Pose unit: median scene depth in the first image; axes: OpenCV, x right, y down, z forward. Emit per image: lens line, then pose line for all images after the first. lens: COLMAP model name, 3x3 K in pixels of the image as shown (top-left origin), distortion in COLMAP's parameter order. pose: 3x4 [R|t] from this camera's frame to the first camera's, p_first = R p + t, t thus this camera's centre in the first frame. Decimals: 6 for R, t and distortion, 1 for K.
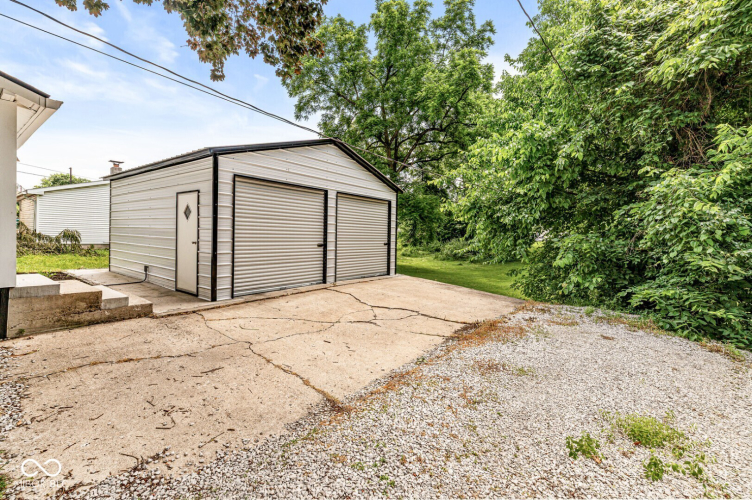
lens RADIAL K [[324.6, 0, 376.4], [0, 324.6, 240.0], [0, 0, 1]] dist [0.000200, -0.000113]
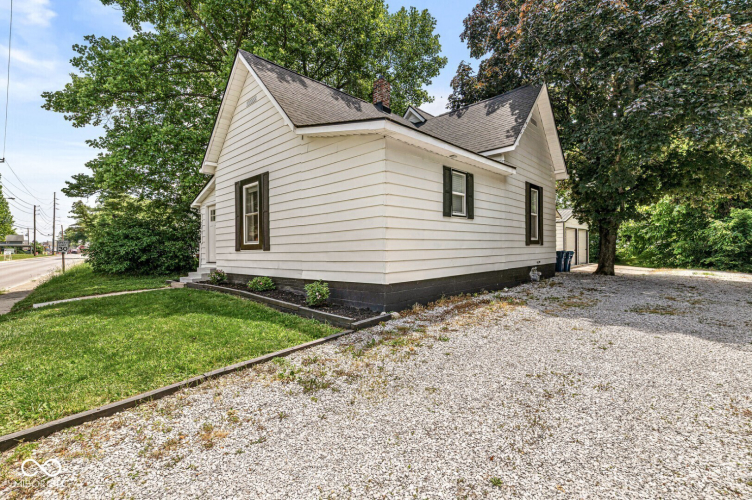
lens RADIAL K [[347.6, 0, 376.0], [0, 347.6, 250.0], [0, 0, 1]] dist [-0.000701, -0.000203]
pose [[0.992622, -0.025268, -0.118592, -1.060580], [0.024810, 0.999678, -0.005332, 0.009716], [0.118689, 0.002351, 0.992929, -1.461243]]
